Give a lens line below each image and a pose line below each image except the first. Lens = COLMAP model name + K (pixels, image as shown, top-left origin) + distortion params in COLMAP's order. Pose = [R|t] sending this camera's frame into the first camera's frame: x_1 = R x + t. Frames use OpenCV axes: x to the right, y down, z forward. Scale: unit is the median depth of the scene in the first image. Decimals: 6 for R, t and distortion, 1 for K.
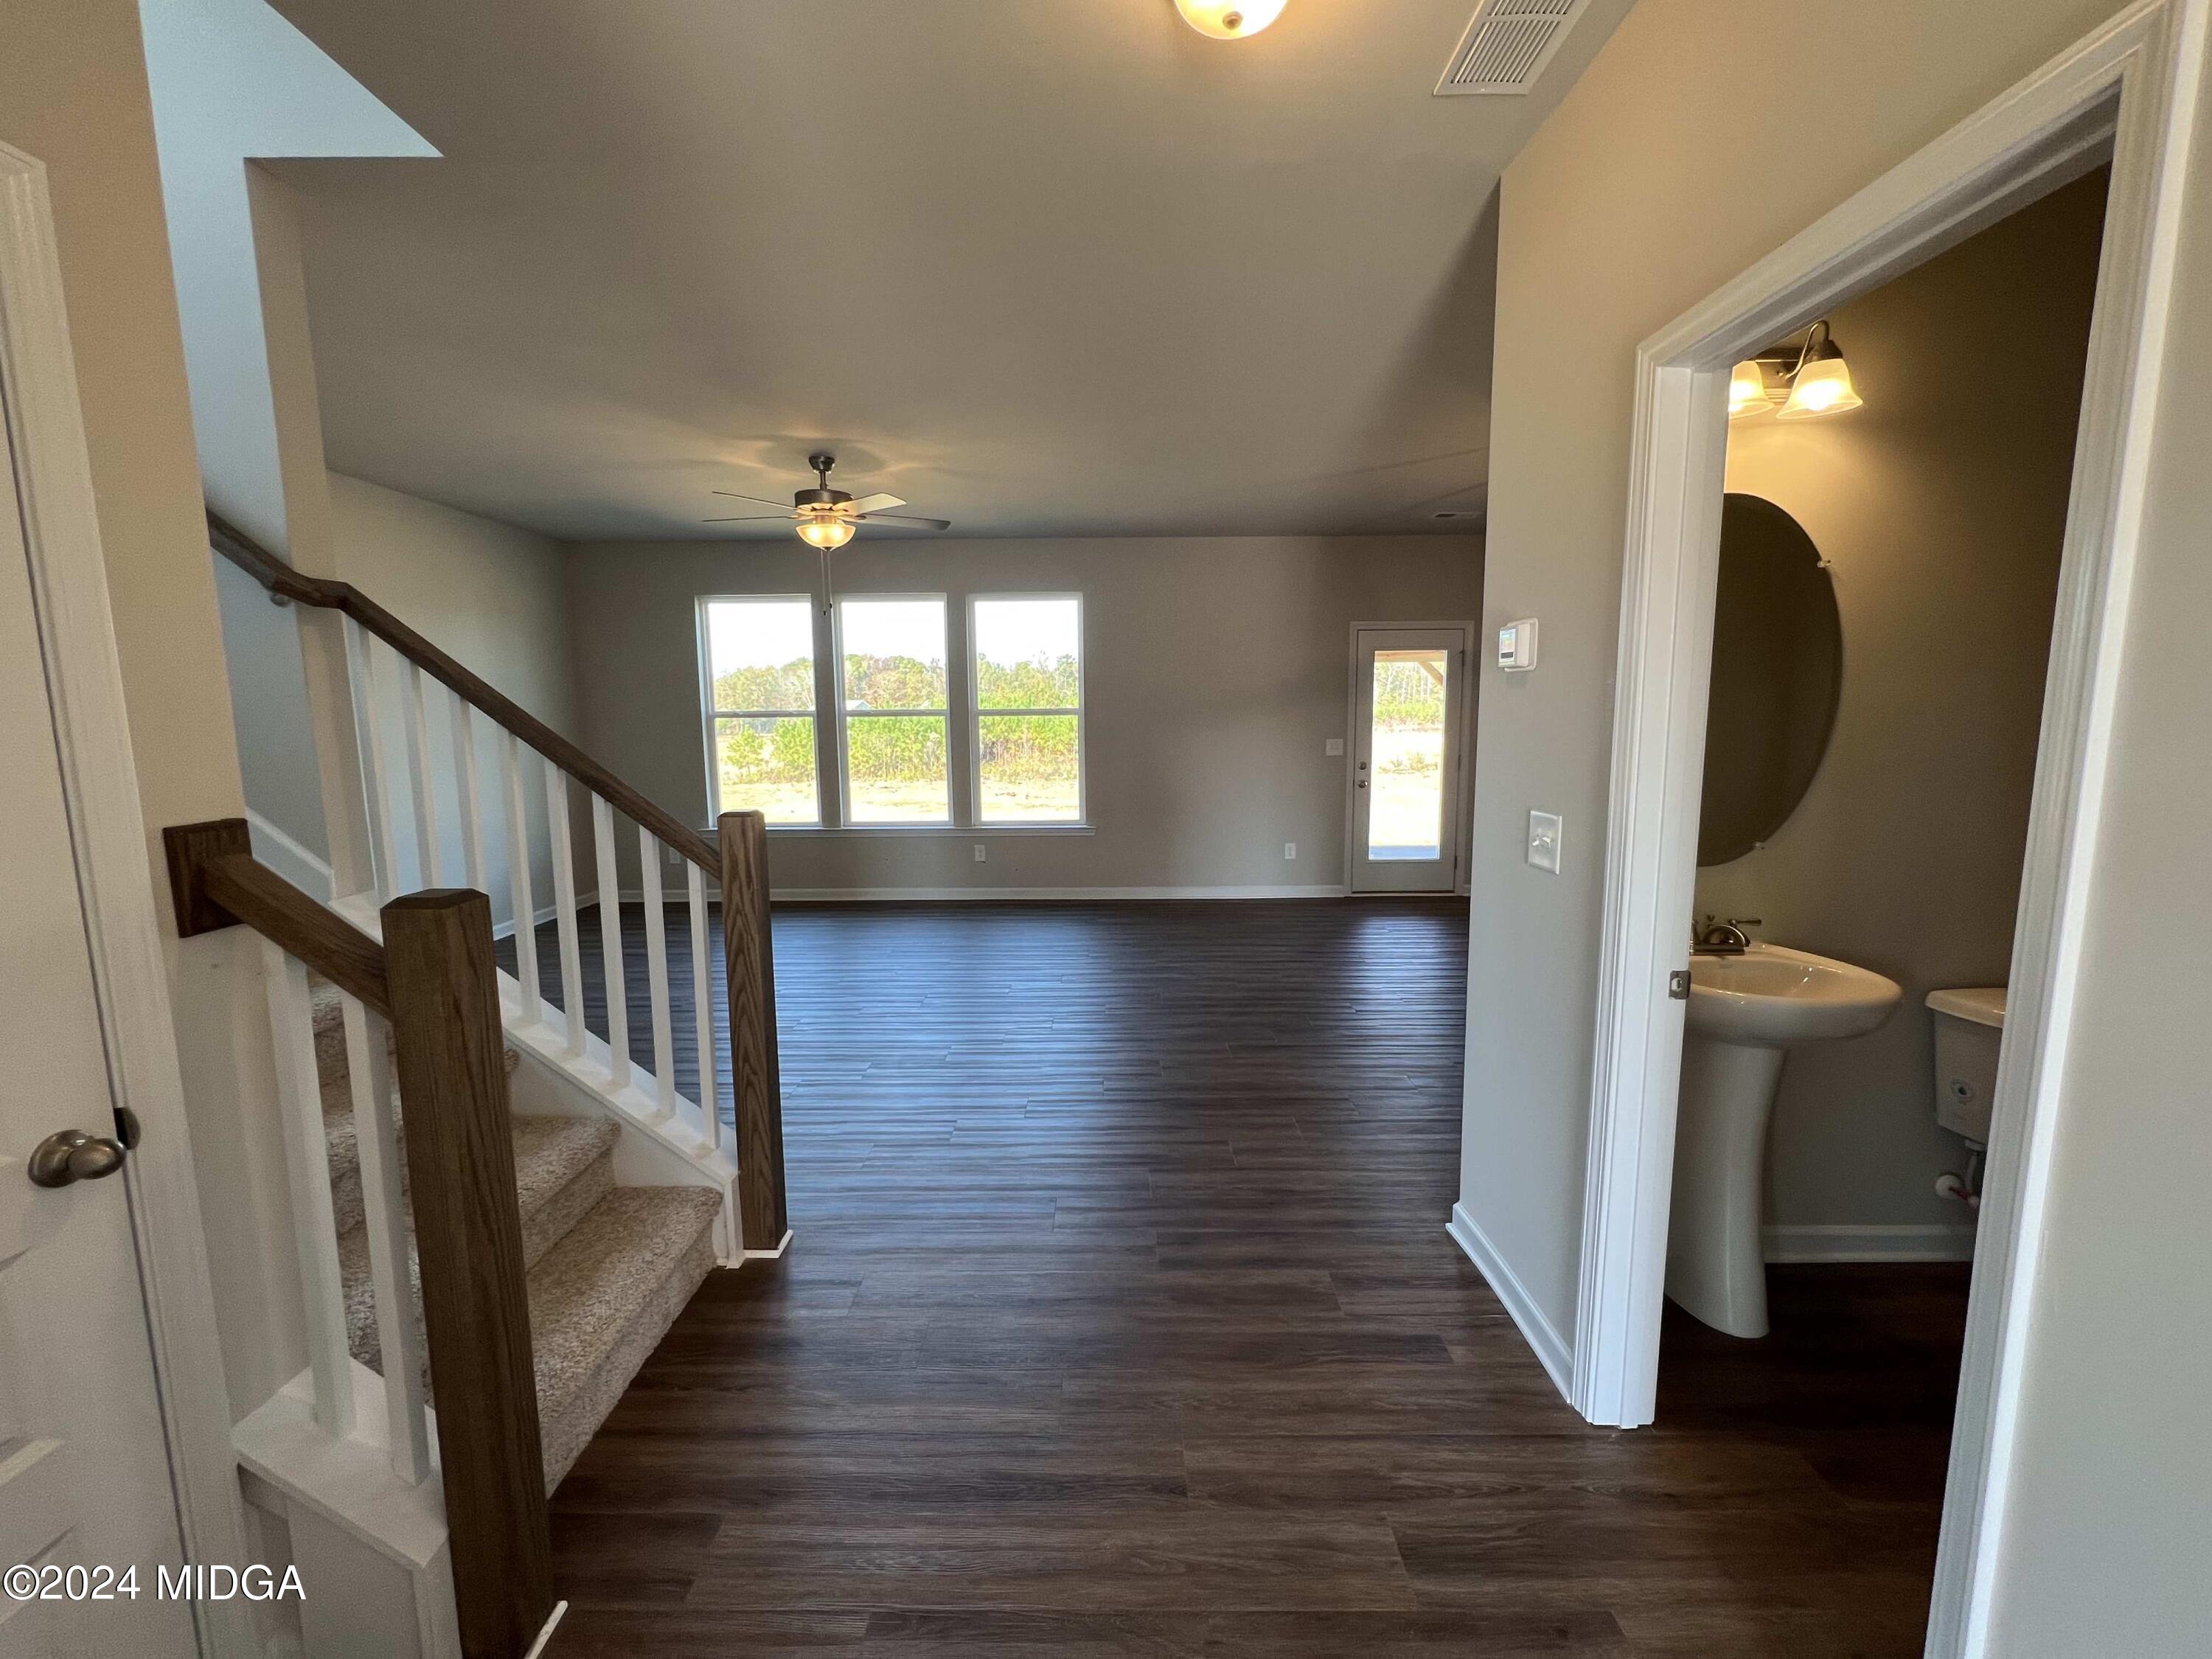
lens RADIAL K [[887.6, 0, 1103.5], [0, 887.6, 826.8], [0, 0, 1]] dist [-0.001972, 0.000000]
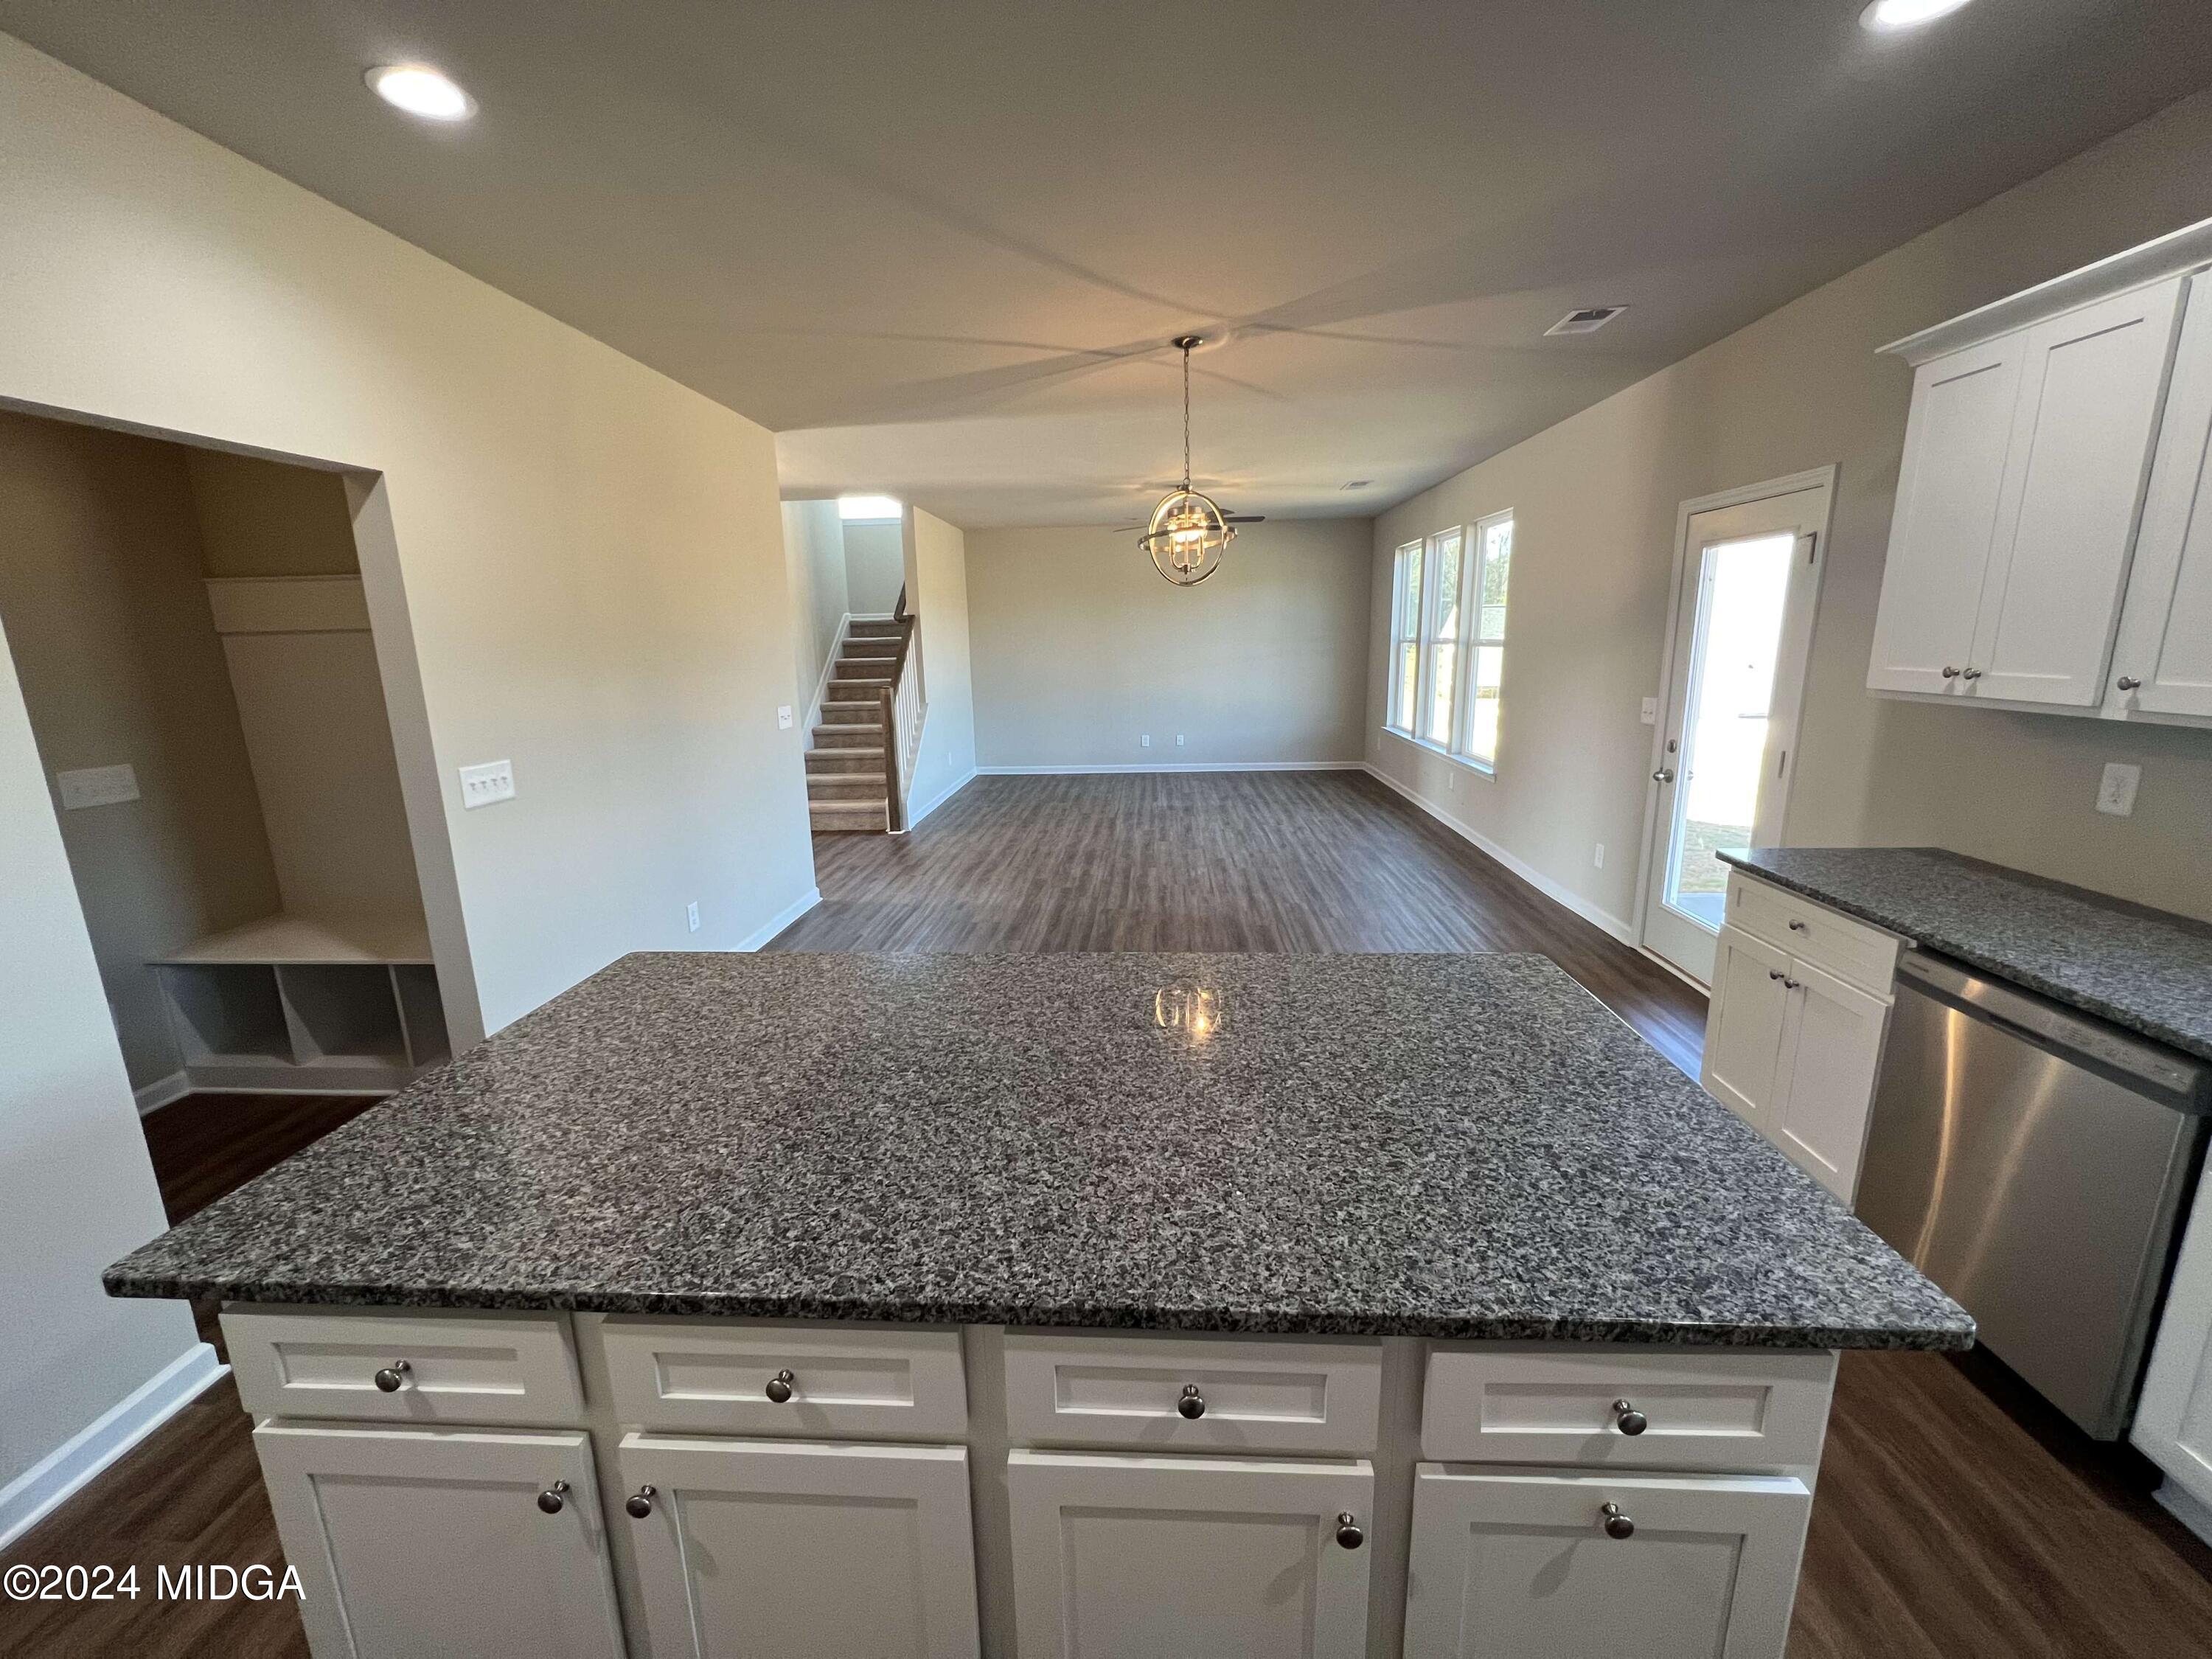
lens RADIAL K [[887.6, 0, 1103.5], [0, 887.6, 826.8], [0, 0, 1]] dist [-0.001972, 0.000000]
pose [[-0.052686, 0.222273, -0.973560, 1.178308], [-0.106641, 0.968087, 0.226794, -0.143884], [0.992901, 0.115770, -0.027301, 0.830557]]
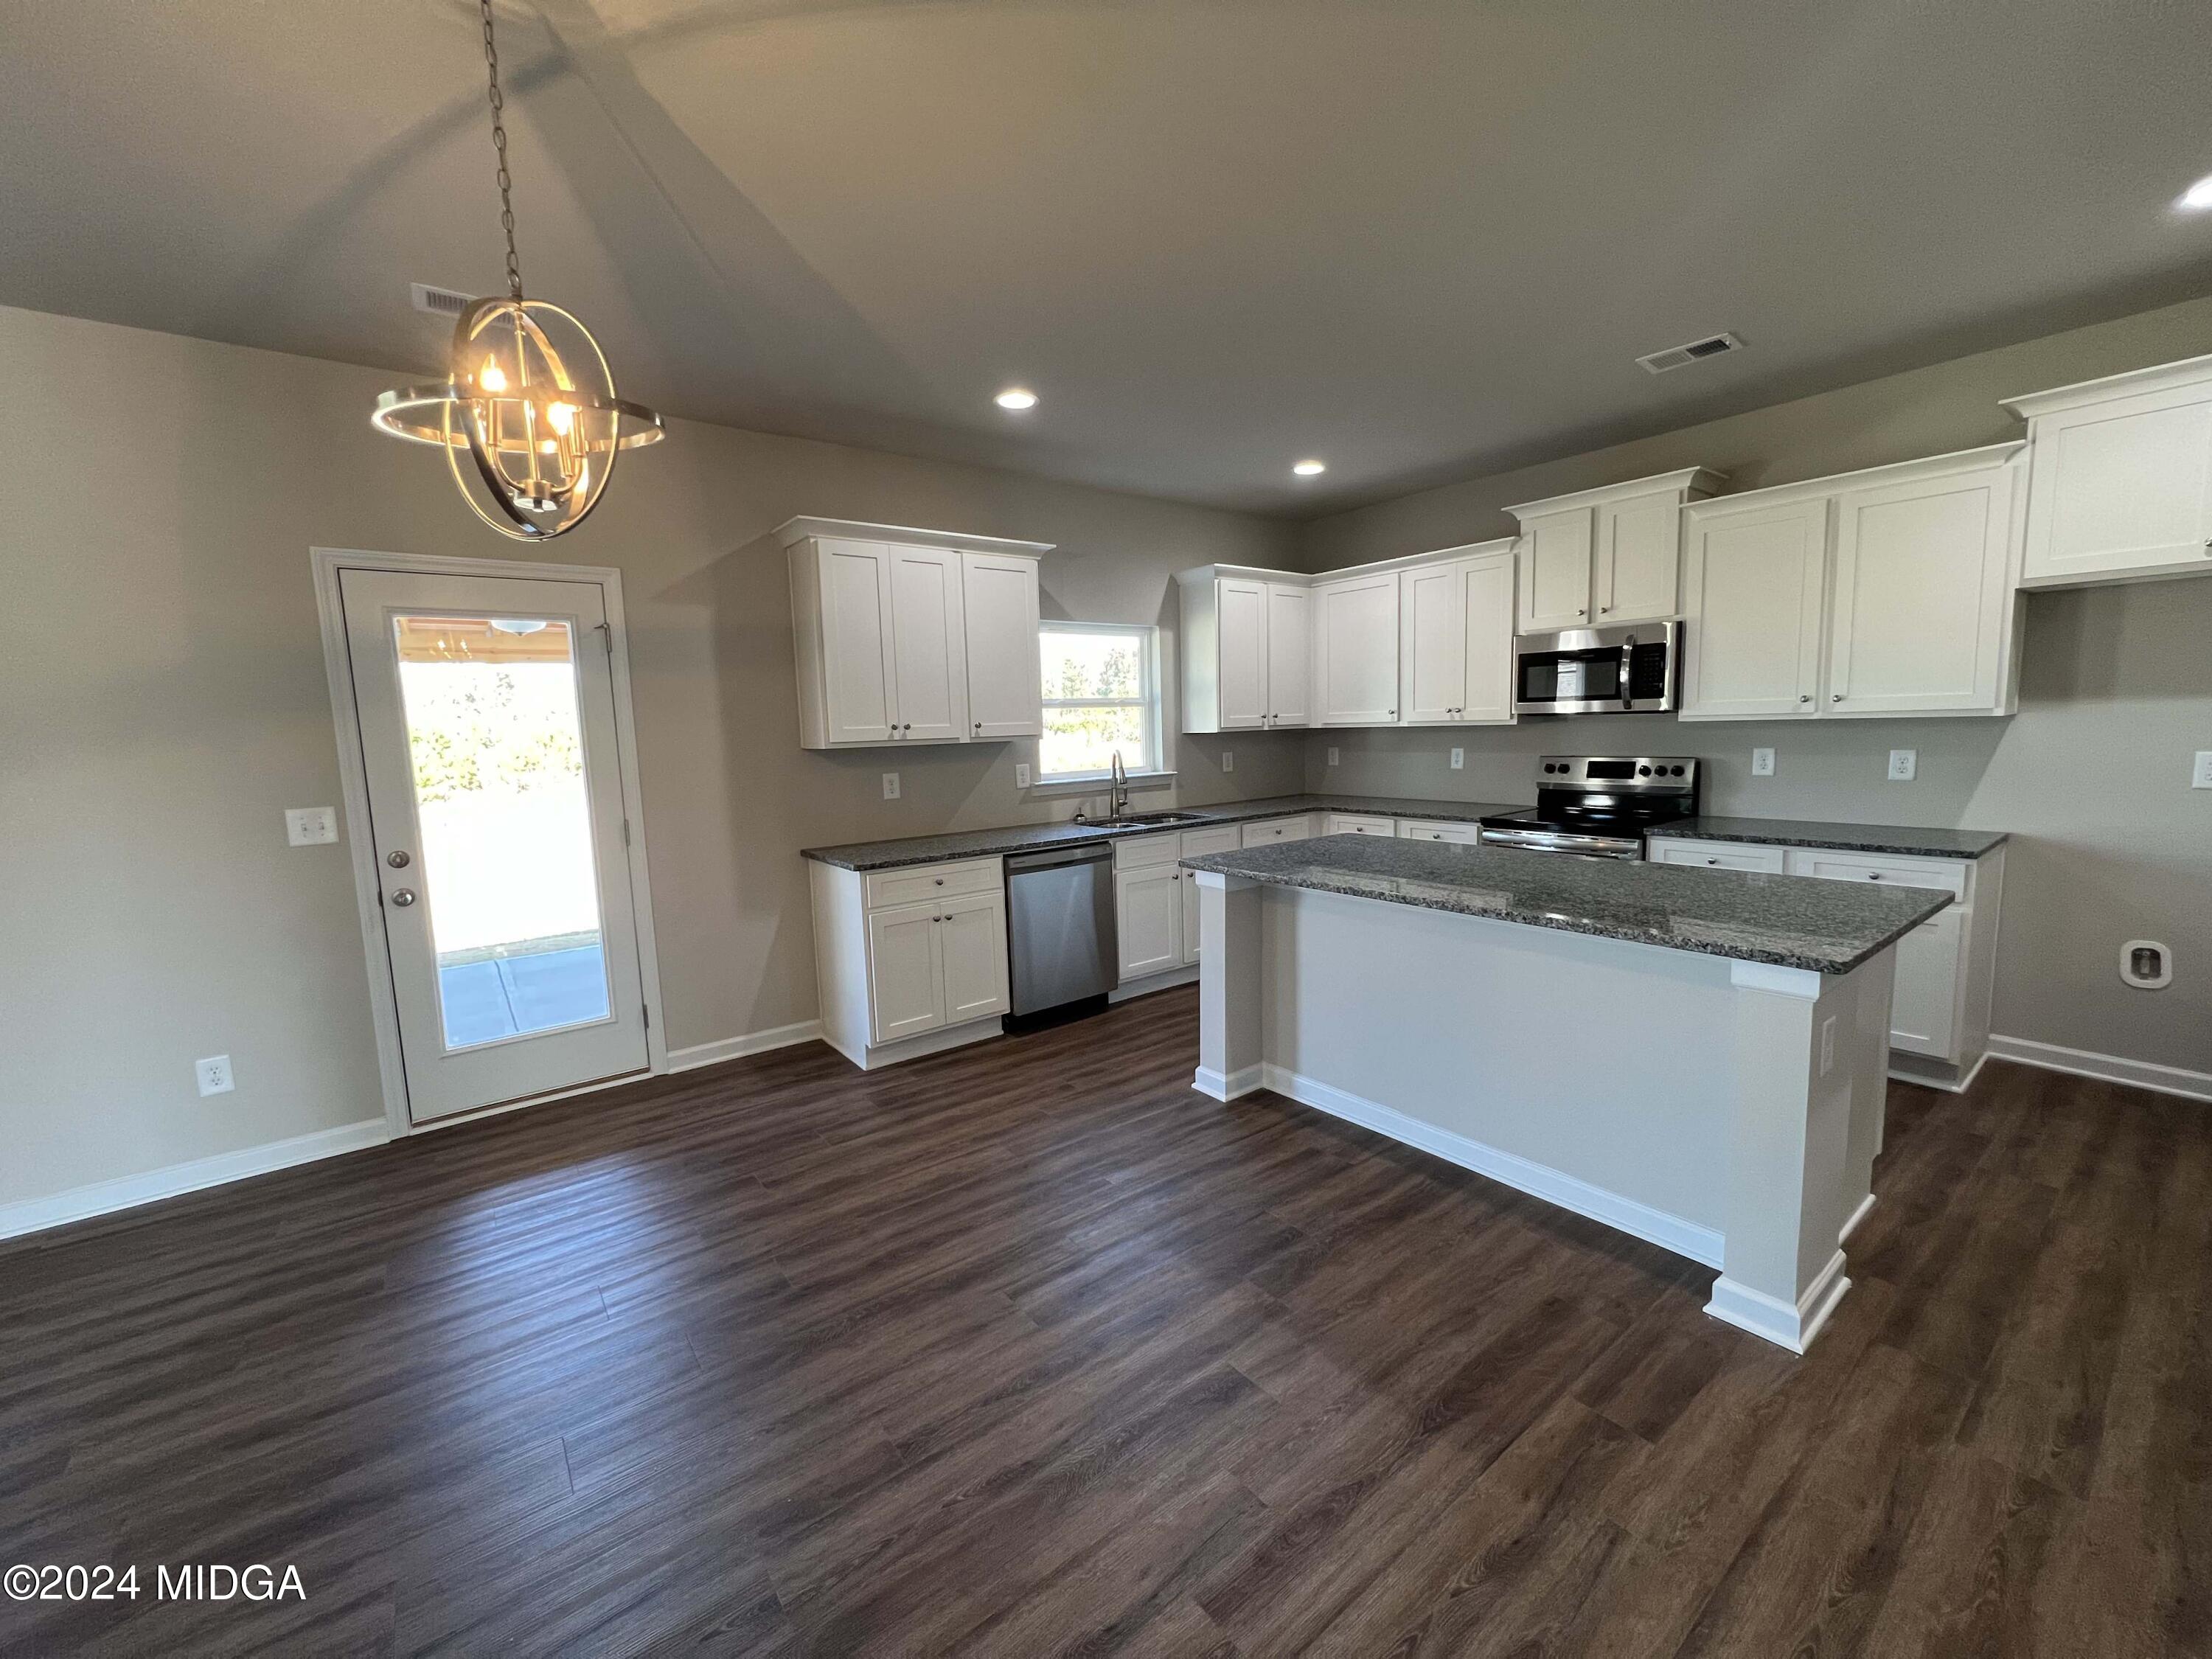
lens RADIAL K [[883.9, 0, 1103.6], [0, 883.9, 825.7], [0, 0, 1]] dist [-0.001817, 0.000173]
pose [[0.788708, -0.088129, 0.608419, 0.393454], [0.104370, 0.994500, 0.008755, -0.067030], [-0.605844, 0.056595, 0.793568, 0.520339]]
